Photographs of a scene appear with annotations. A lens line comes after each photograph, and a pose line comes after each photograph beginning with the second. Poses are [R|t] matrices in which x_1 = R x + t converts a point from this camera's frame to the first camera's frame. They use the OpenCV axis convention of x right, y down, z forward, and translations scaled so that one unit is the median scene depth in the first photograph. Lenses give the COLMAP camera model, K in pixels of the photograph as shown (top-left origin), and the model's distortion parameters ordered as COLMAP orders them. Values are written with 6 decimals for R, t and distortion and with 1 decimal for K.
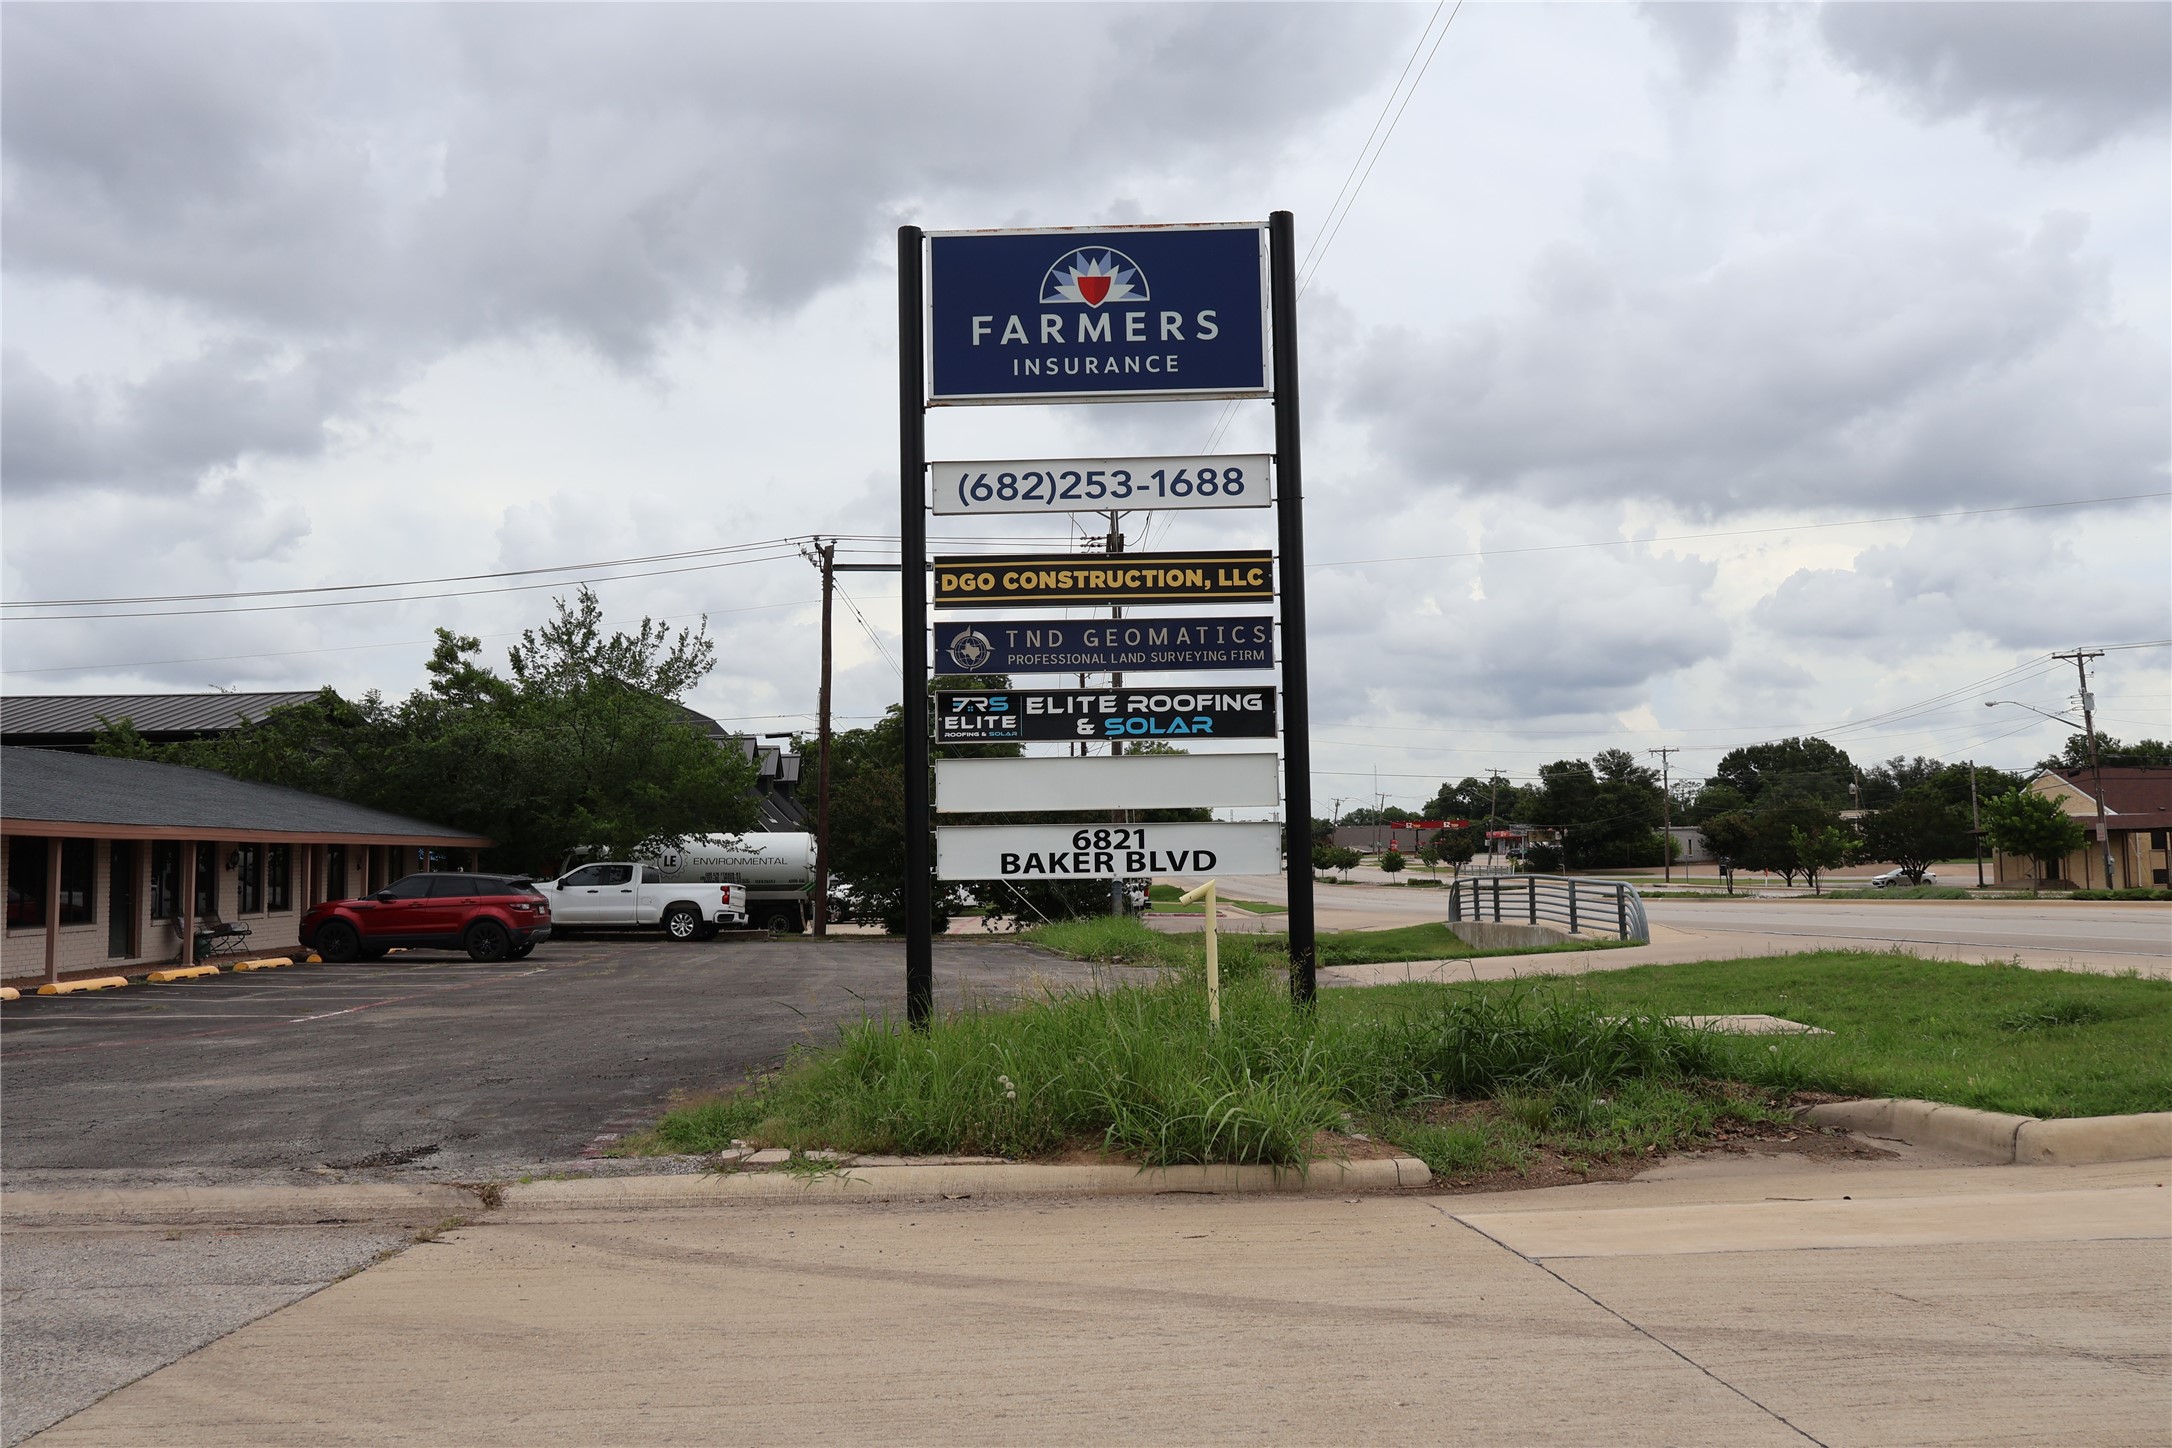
lens RADIAL K [[1799.7, 0, 1087.7], [0, 1799.7, 725.9], [0, 0, 1]] dist [-0.007046, 0.012907]
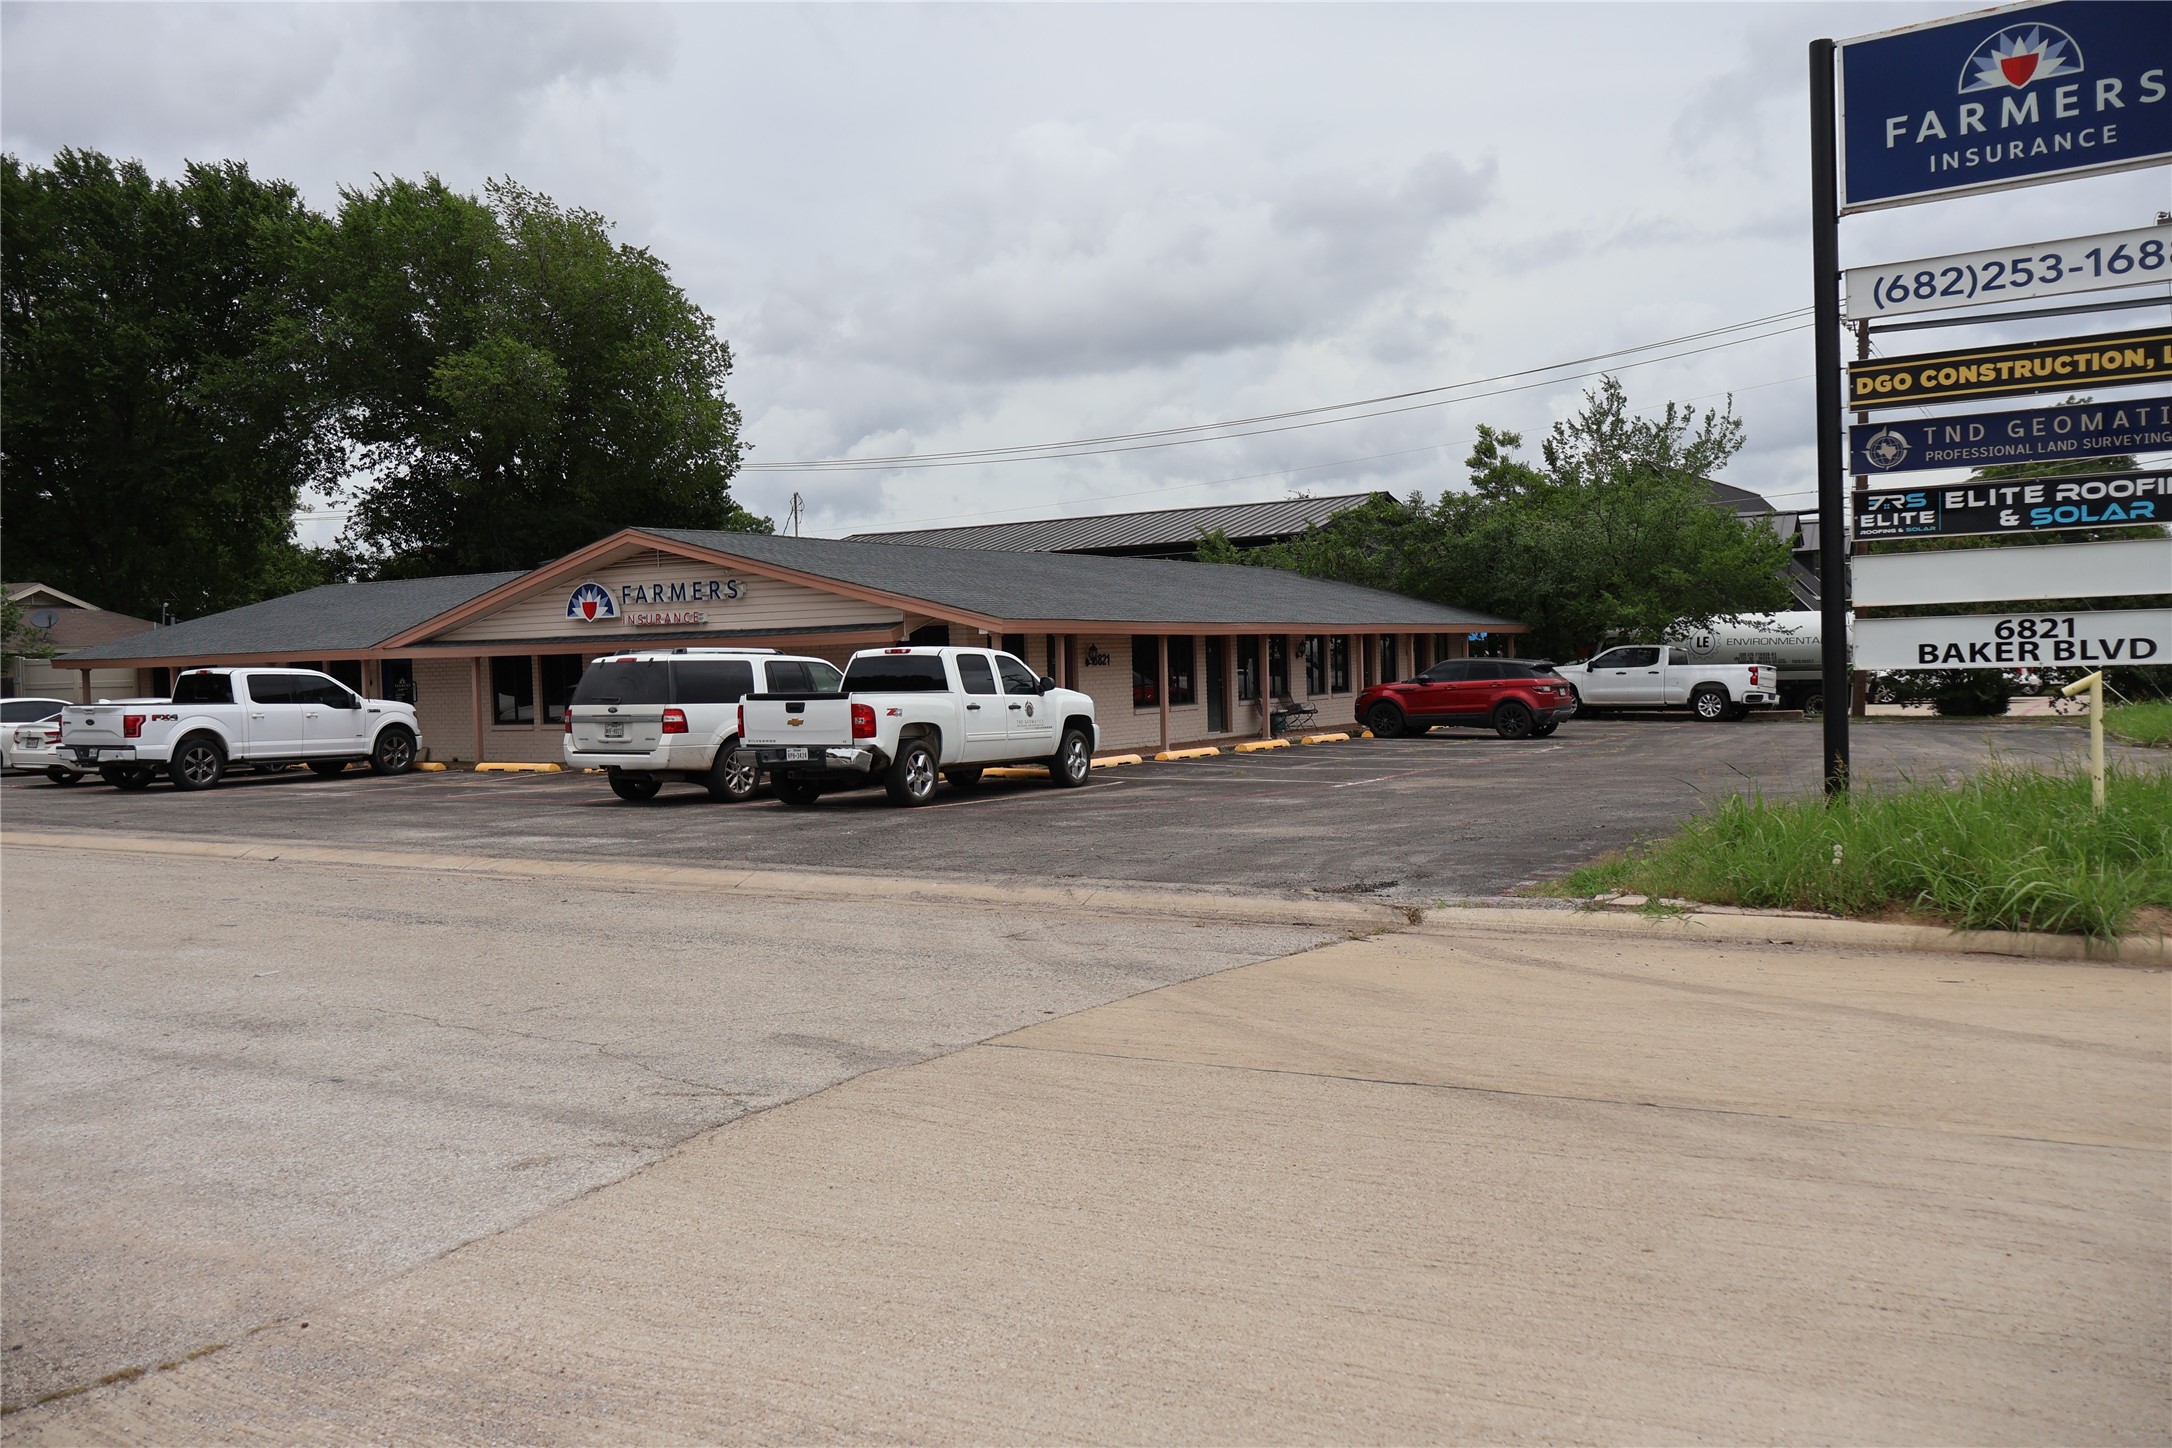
lens RADIAL K [[1799.7, 0, 1086.1], [0, 1799.7, 723.9], [0, 0, 1]] dist [-0.007046, 0.012907]
pose [[0.839021, 0.009259, -0.544021, 0.113435], [0.056946, 0.992870, 0.104724, -0.019861], [0.541112, -0.118845, 0.832511, -0.135262]]
